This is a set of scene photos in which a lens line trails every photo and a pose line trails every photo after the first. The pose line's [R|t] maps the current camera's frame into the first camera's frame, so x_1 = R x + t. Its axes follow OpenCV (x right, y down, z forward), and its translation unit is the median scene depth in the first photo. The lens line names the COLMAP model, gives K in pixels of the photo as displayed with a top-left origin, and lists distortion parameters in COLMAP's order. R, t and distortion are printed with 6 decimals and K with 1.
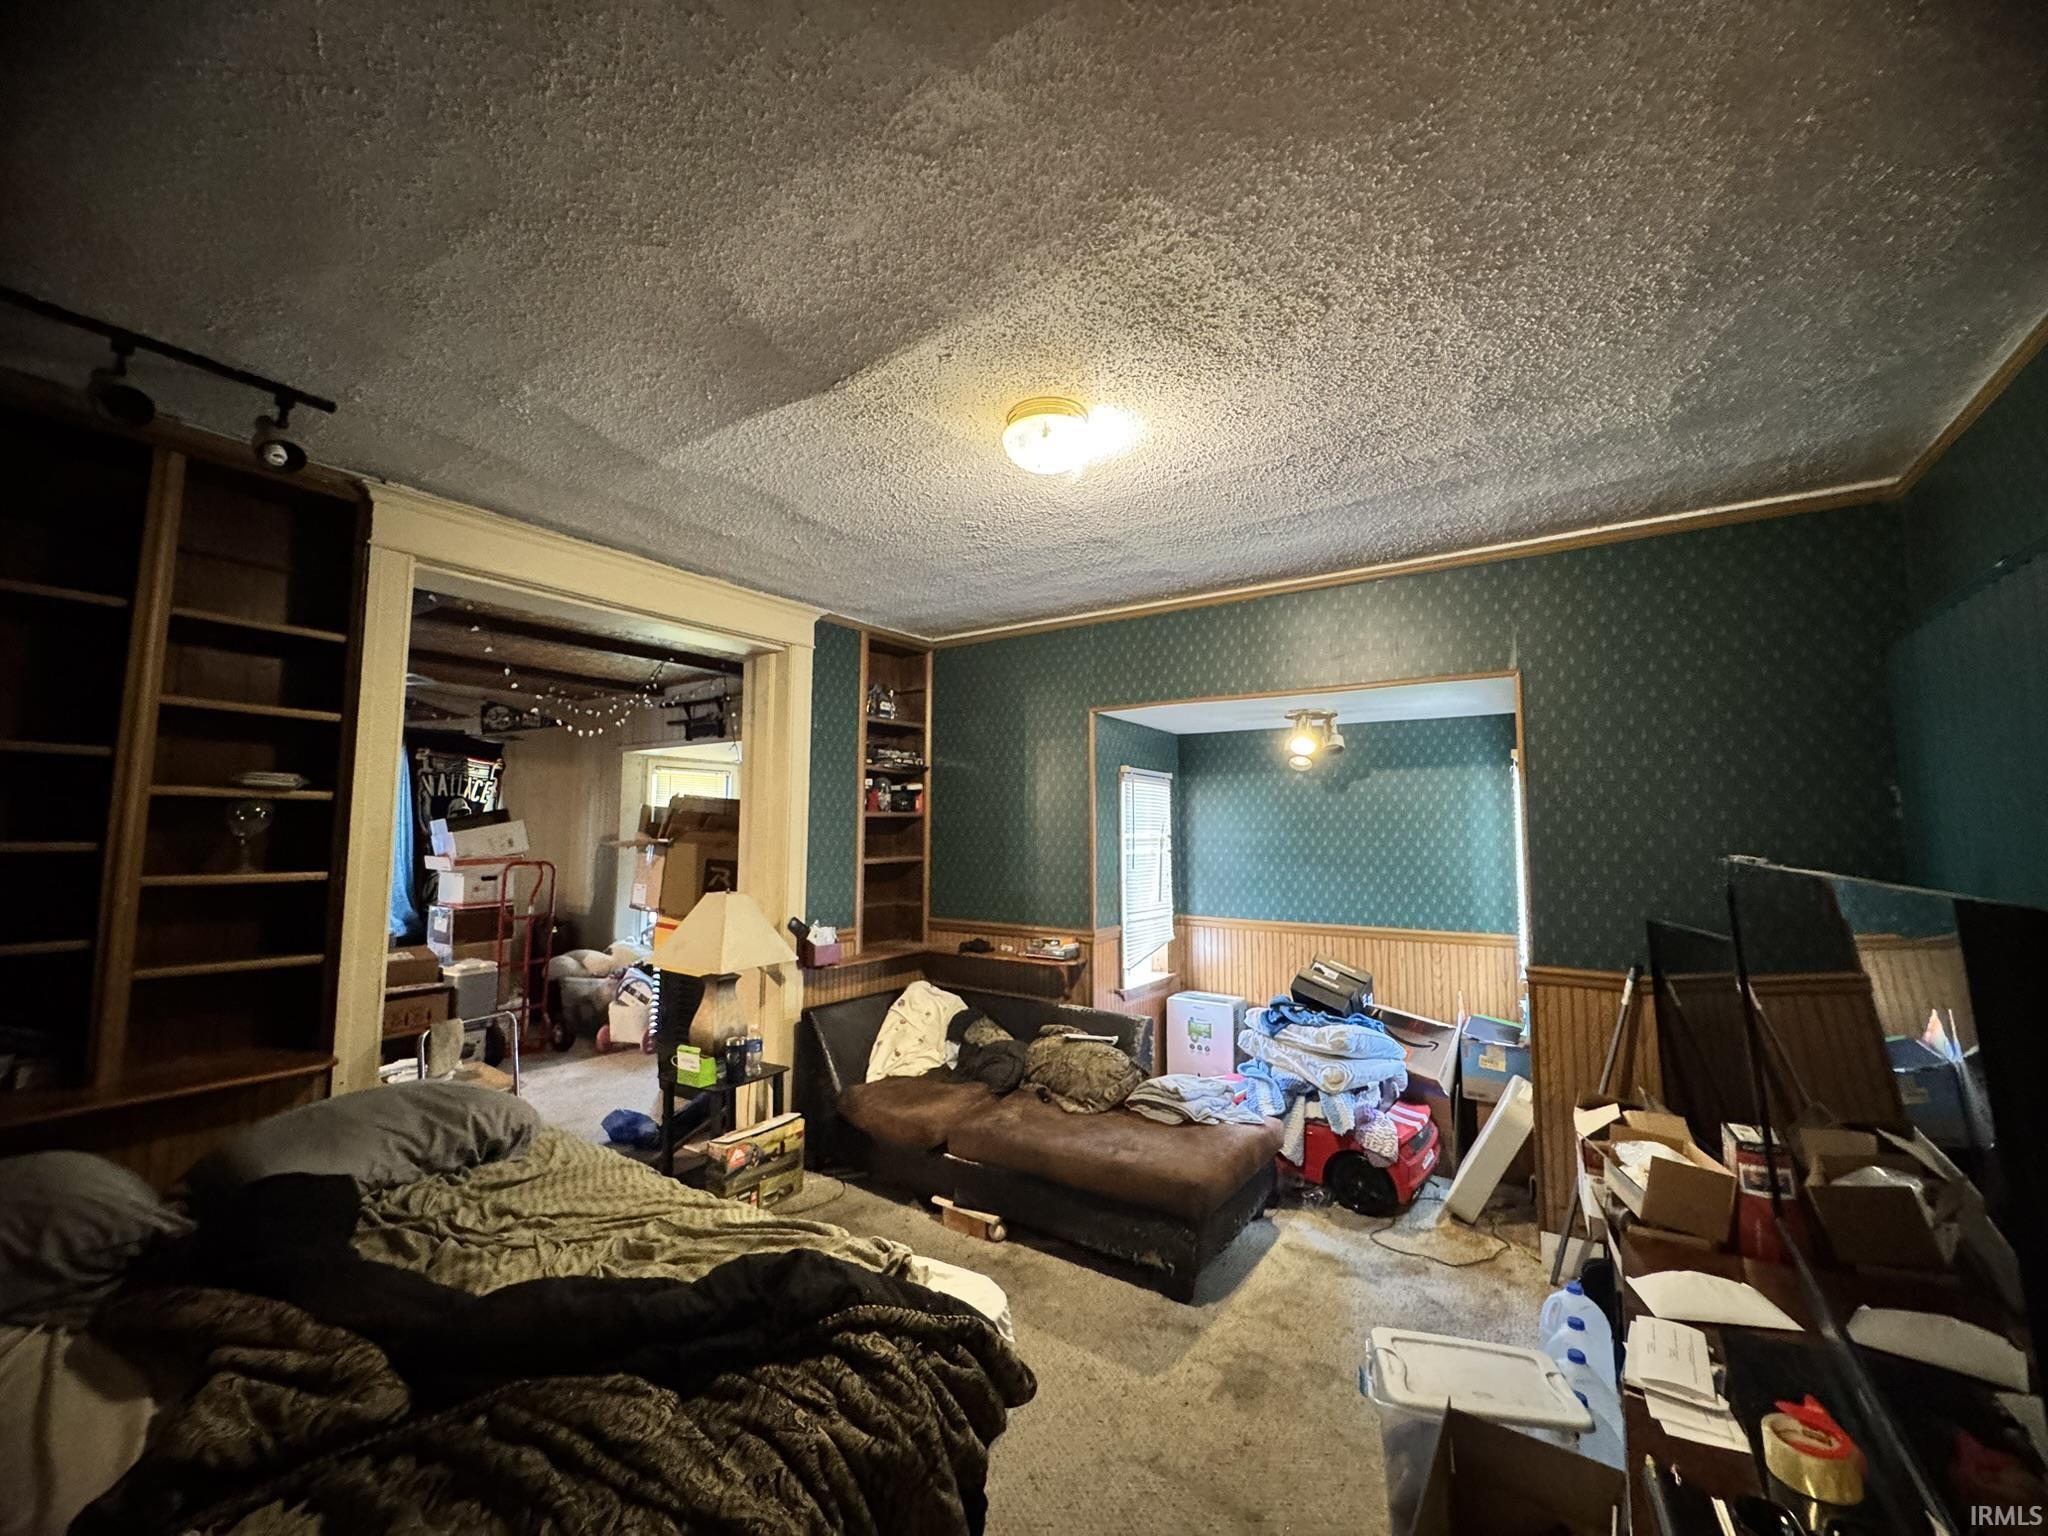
lens RADIAL K [[823.1, 0, 1024.0], [0, 823.1, 768.0], [0, 0, 1]] dist [-0.000589, 0.000058]
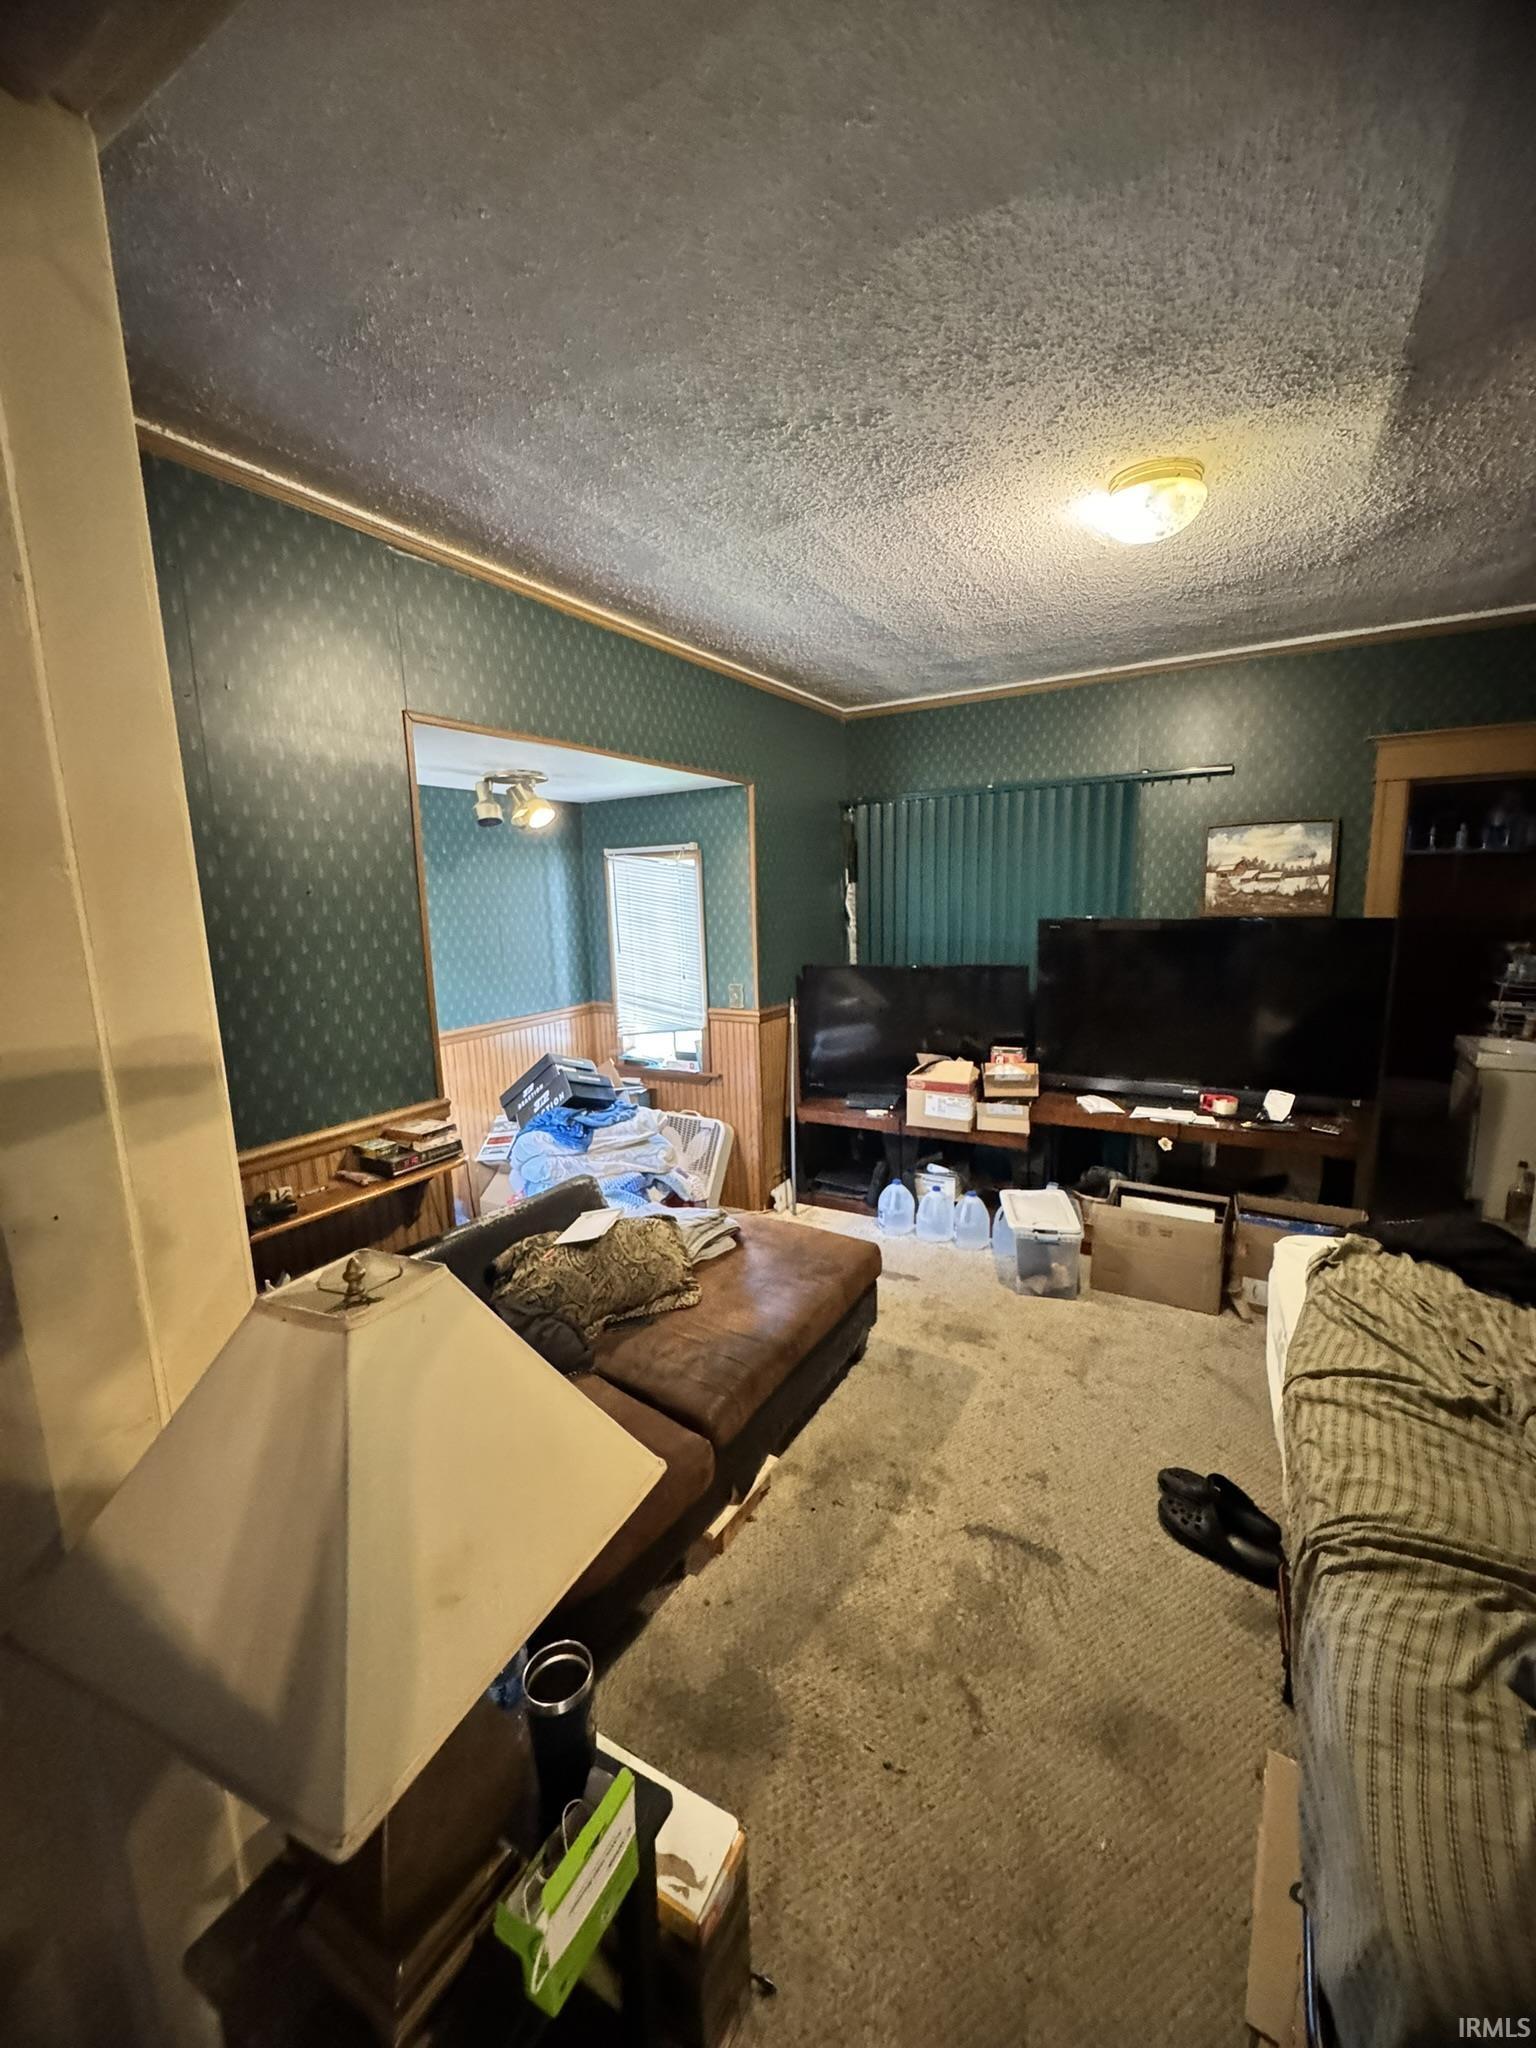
lens RADIAL K [[823.1, 0, 762.4], [0, 823.1, 1021.8], [0, 0, 1]] dist [-0.000589, 0.000058]
pose [[-0.073150, -0.163321, 0.983857, -0.630673], [-0.054919, 0.985663, 0.159538, 0.038285], [-0.995808, -0.042362, -0.081070, 0.980868]]
